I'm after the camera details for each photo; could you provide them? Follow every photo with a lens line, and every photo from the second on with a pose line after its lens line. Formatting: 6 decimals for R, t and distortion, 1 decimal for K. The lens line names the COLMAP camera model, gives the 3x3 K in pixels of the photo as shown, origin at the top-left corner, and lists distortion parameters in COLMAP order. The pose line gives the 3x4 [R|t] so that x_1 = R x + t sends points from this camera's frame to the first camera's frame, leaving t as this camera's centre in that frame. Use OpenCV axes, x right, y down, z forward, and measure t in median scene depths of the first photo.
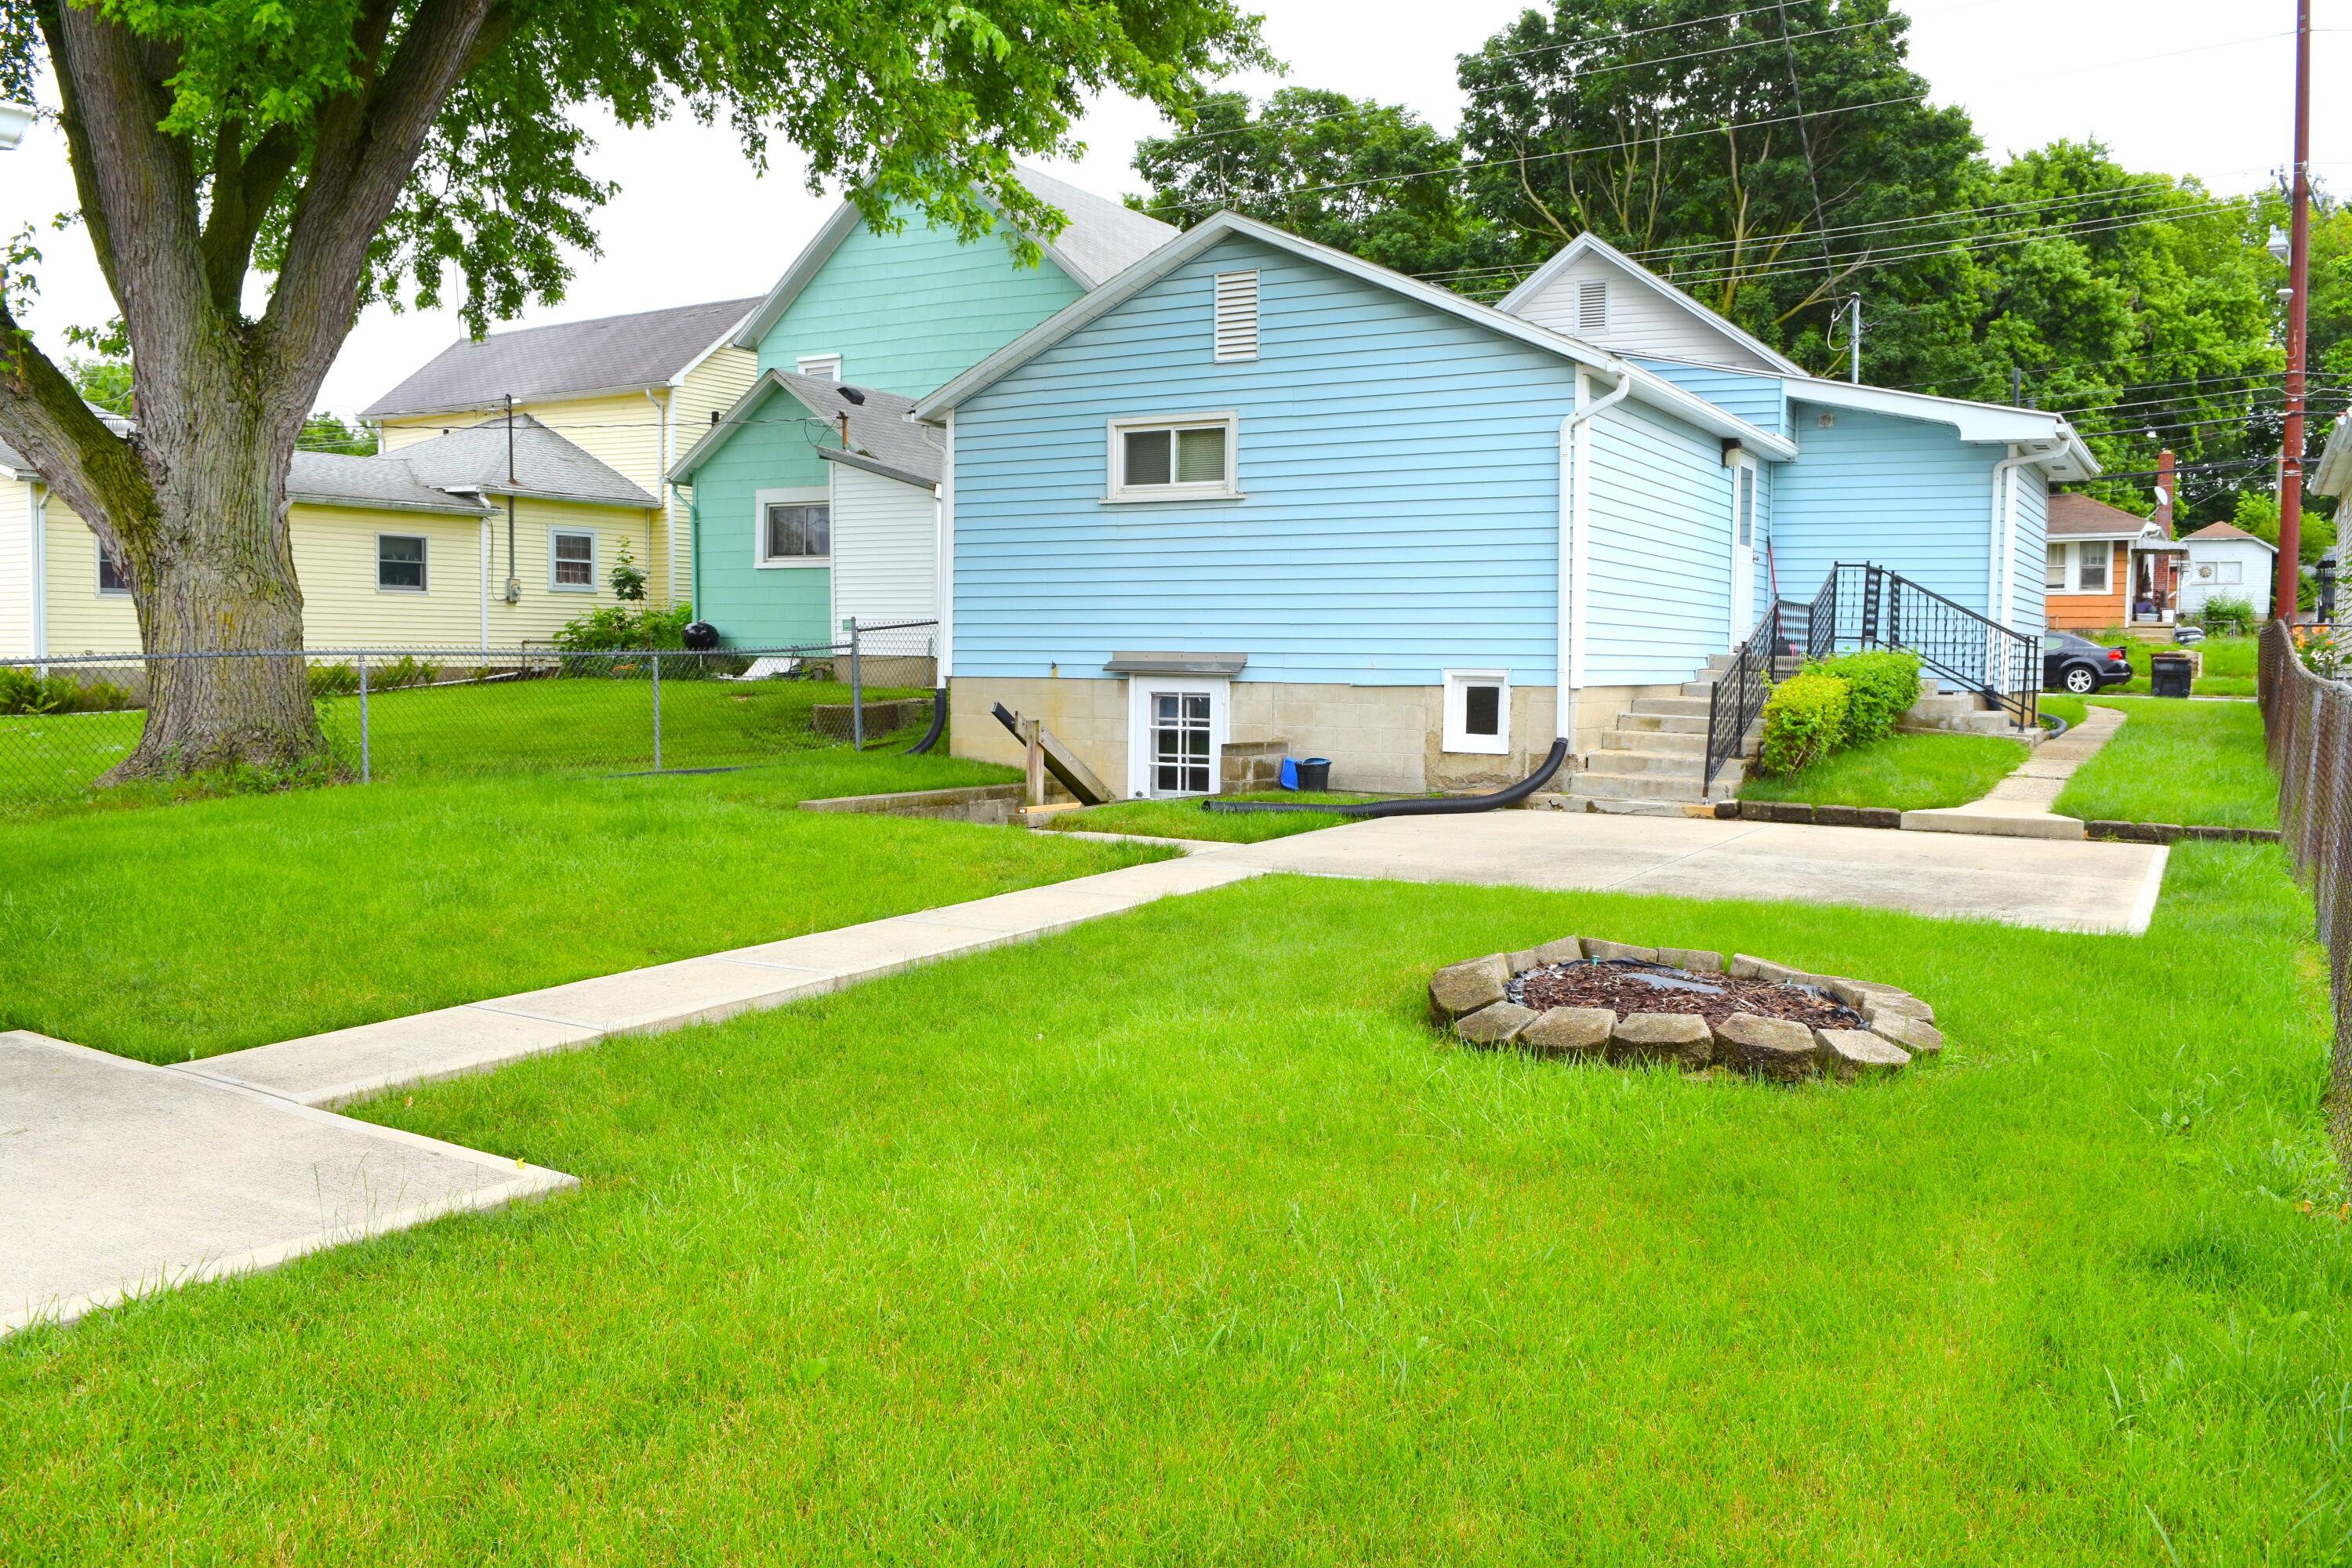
lens RADIAL K [[1846.5, 0, 1183.9], [0, 1846.5, 780.7], [0, 0, 1]] dist [-0.097726, 0.023916]
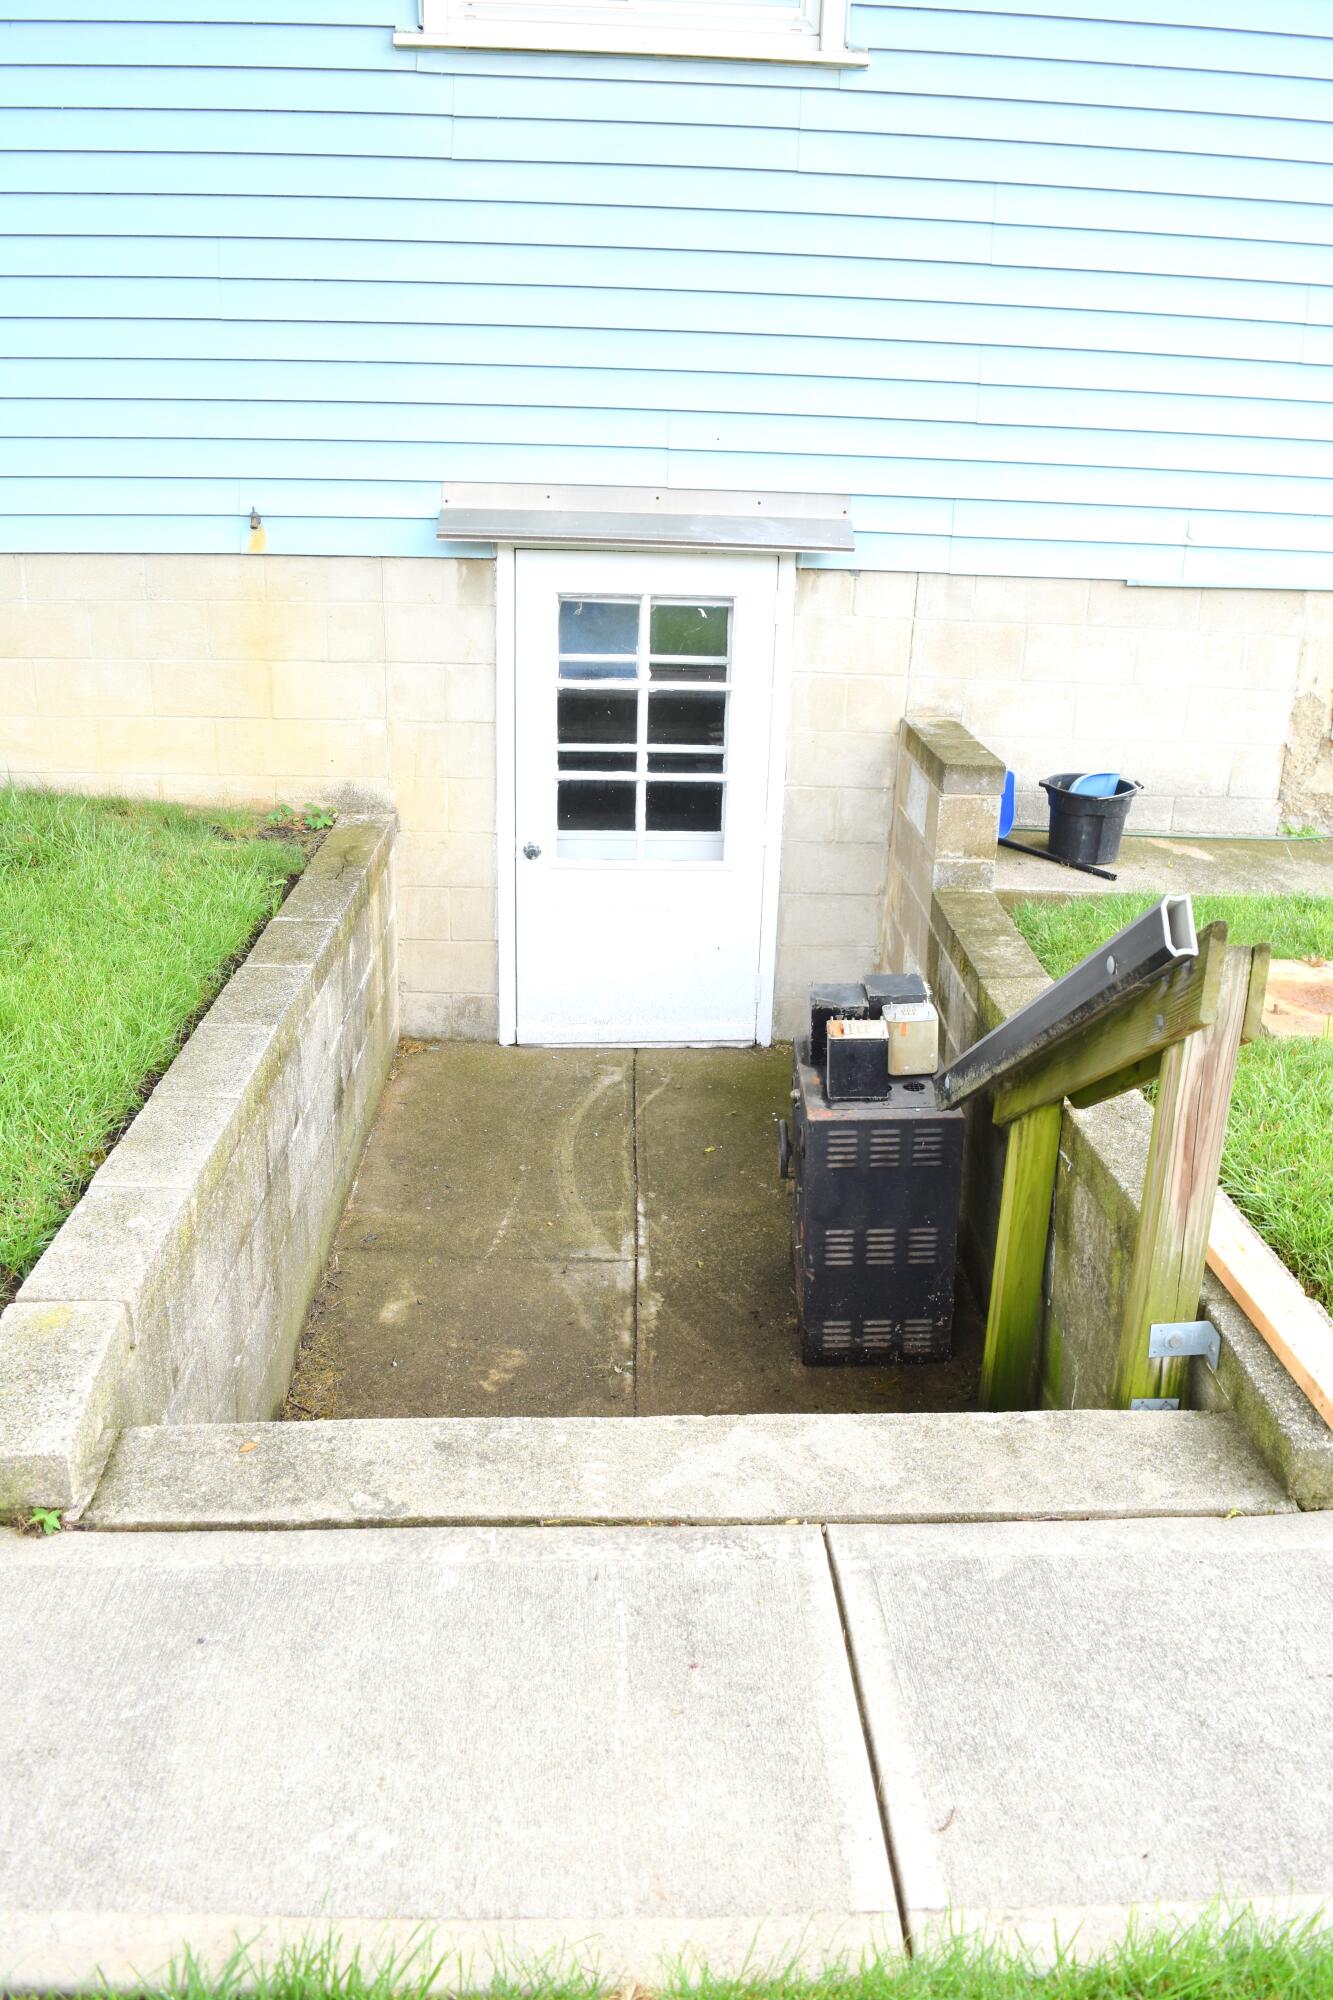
lens RADIAL K [[1570.2, 0, 670.6], [0, 1570.2, 1008.5], [0, 0, 1]] dist [-0.097726, 0.023916]
pose [[0.839469, -0.175224, 0.514382, -0.103003], [0.014045, 0.953265, 0.301808, -0.035886], [-0.543226, -0.246134, 0.802697, 0.400387]]
